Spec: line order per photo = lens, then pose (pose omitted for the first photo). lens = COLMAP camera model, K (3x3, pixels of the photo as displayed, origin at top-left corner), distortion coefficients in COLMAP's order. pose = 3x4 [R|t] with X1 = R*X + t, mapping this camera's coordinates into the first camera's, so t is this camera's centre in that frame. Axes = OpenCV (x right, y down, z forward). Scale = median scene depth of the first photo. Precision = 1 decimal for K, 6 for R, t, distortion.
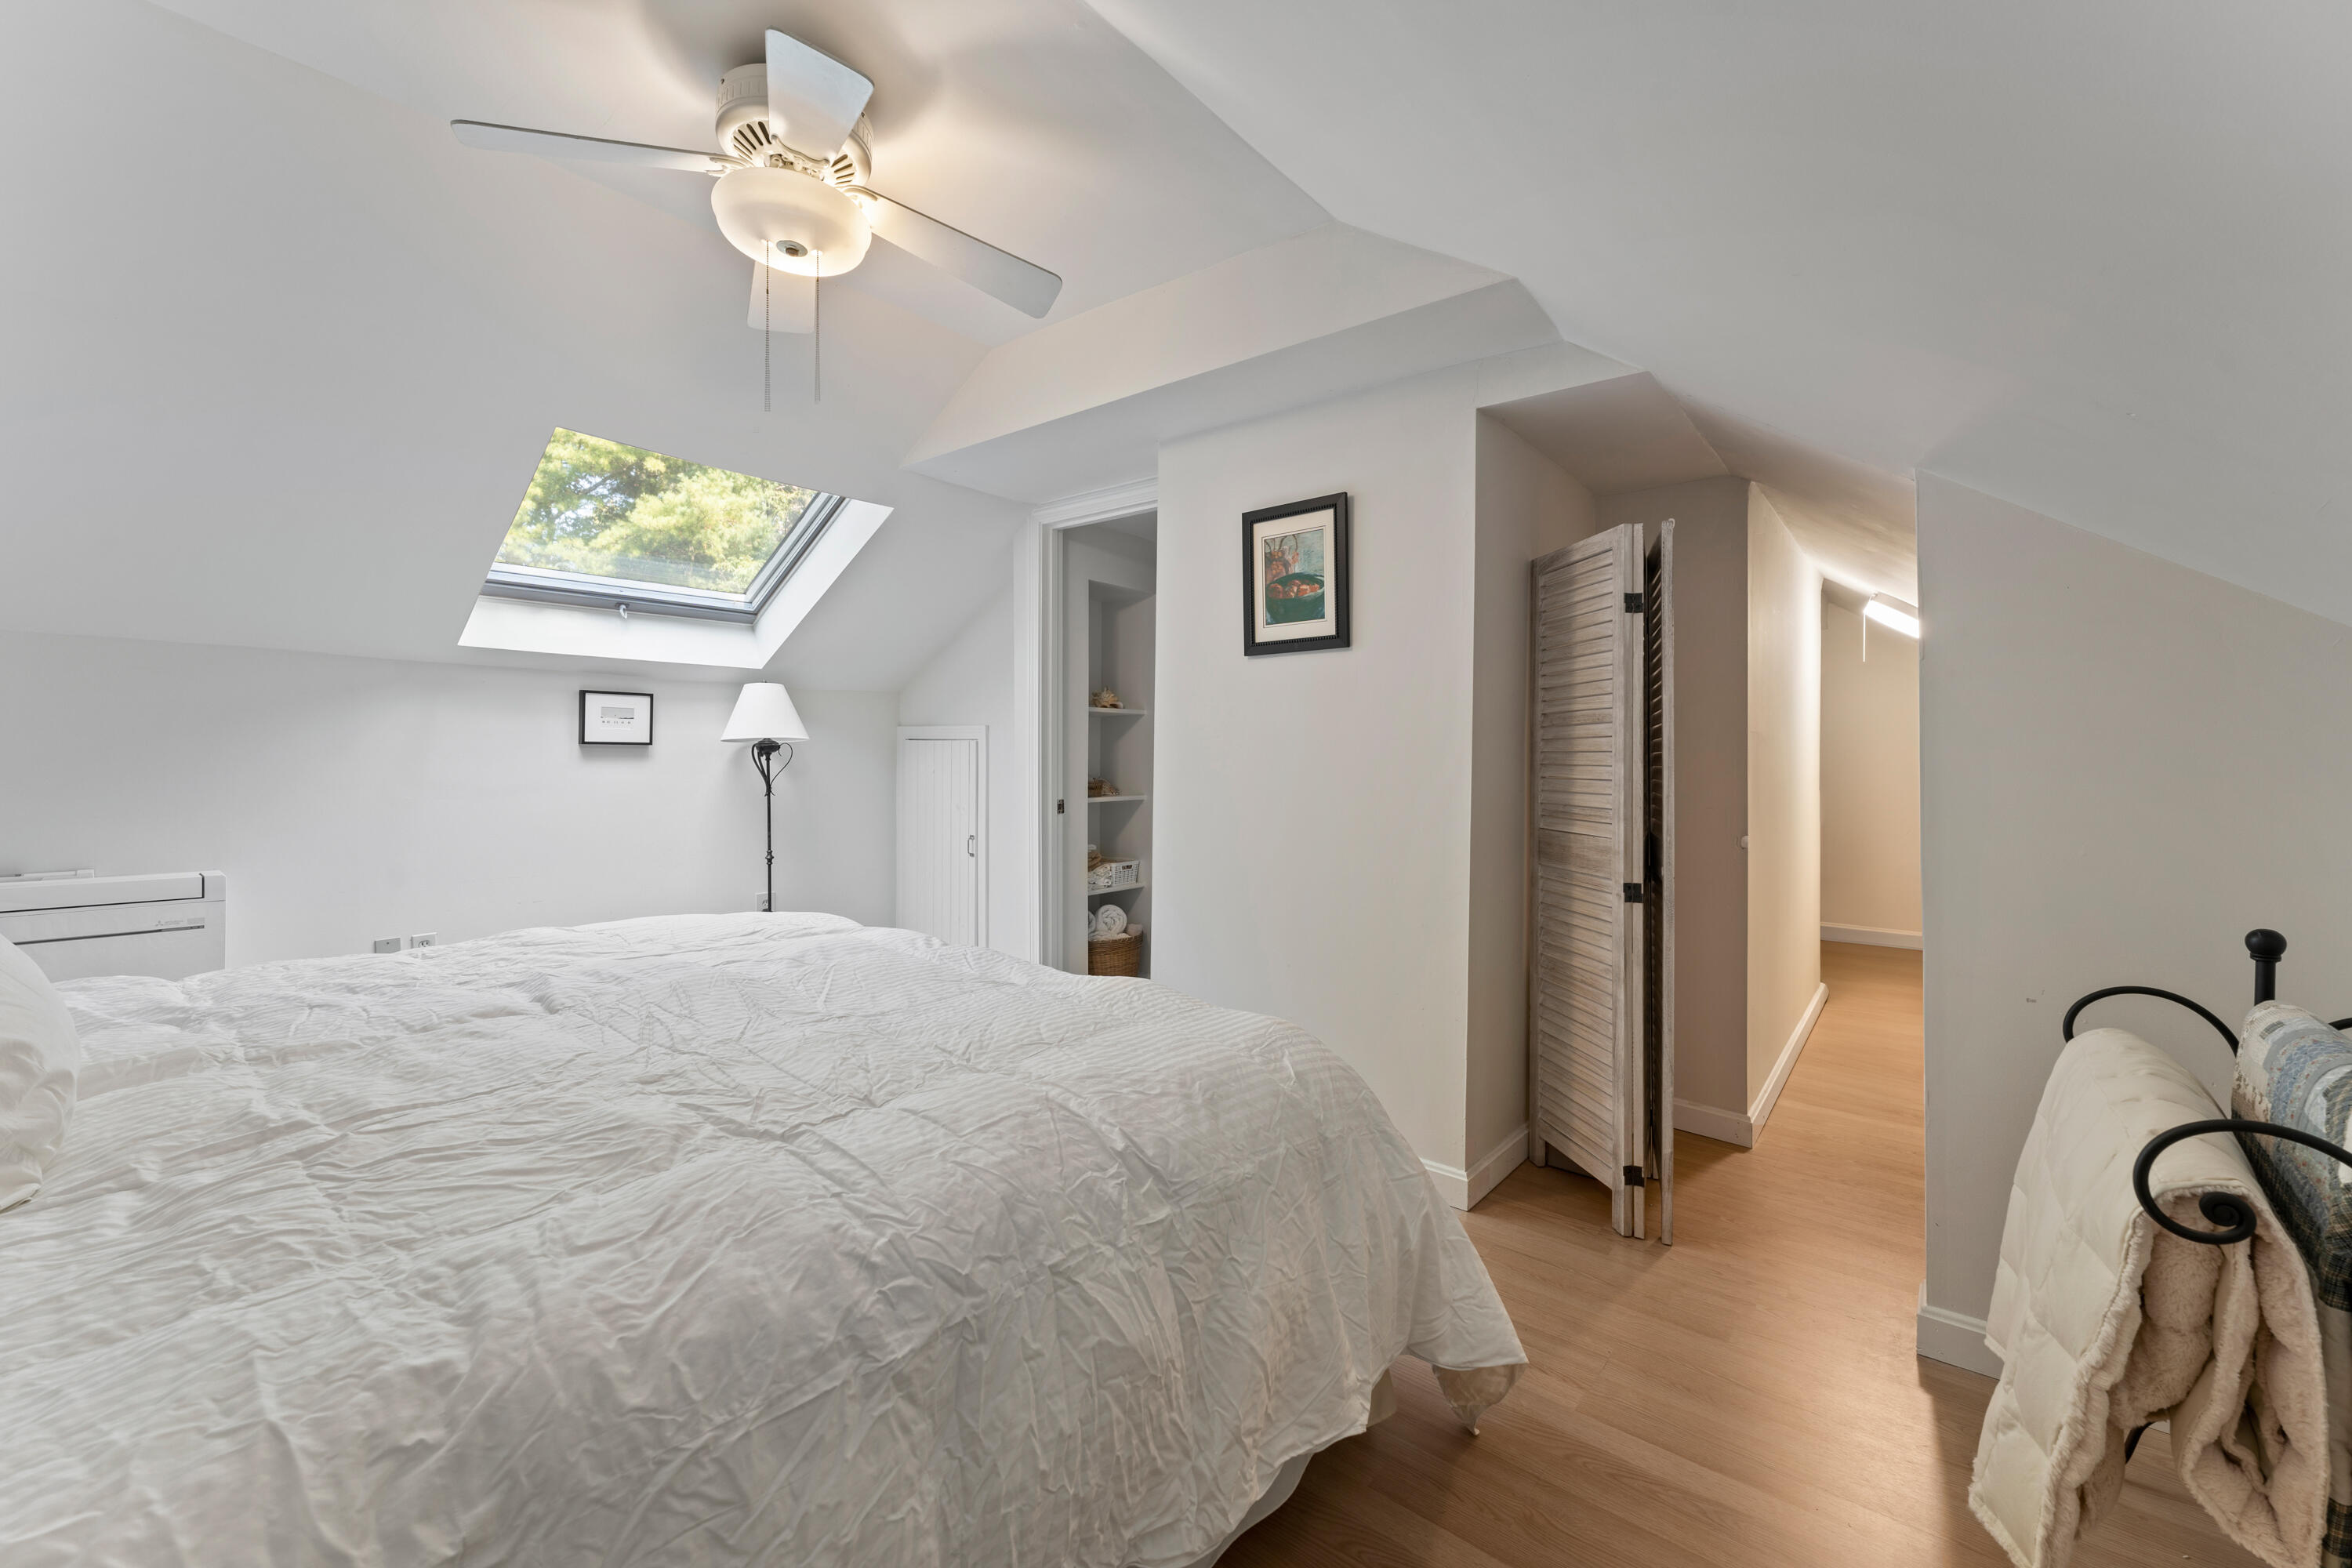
lens RADIAL K [[967.5, 0, 1162.5], [0, 967.5, 776.2], [0, 0, 1]] dist [0.000331, -0.000106]
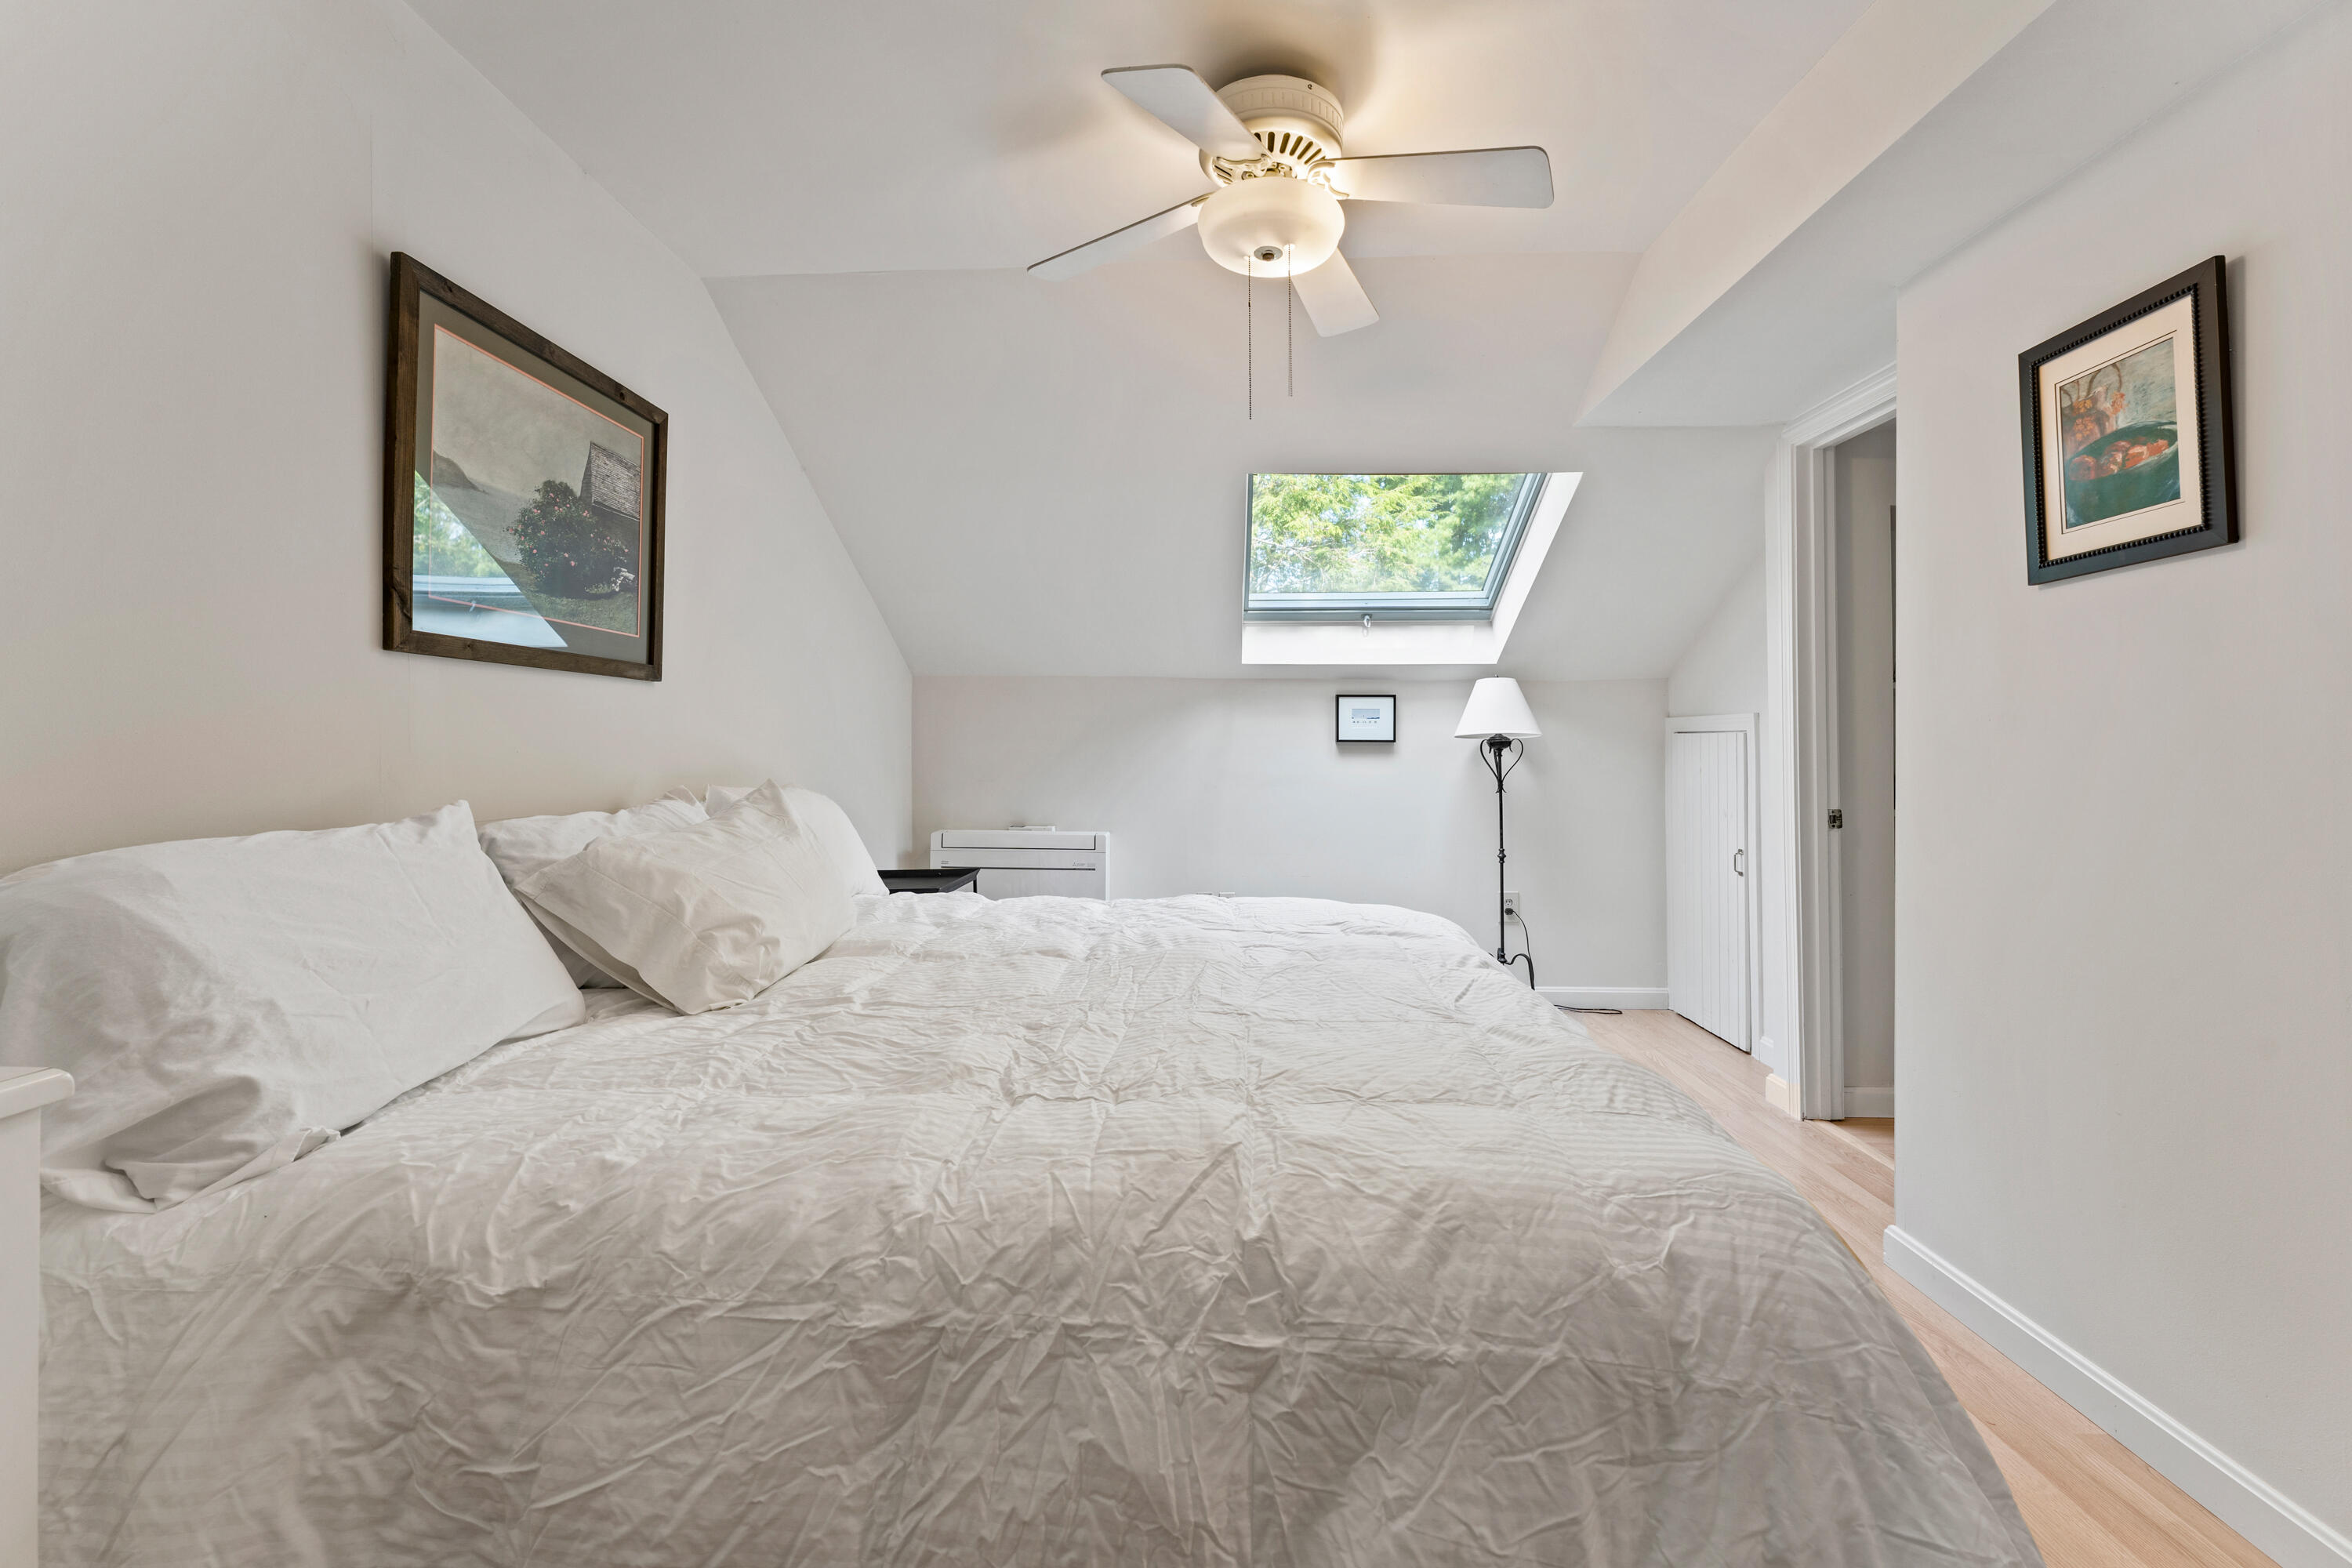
lens RADIAL K [[967.5, 0, 1178.5], [0, 967.5, 762.3], [0, 0, 1]] dist [0.000331, -0.000106]
pose [[0.609210, 0.005529, -0.792989, 0.259028], [-0.014766, 0.999881, -0.004372, -0.001903], [0.792871, 0.014373, 0.609220, 0.215734]]
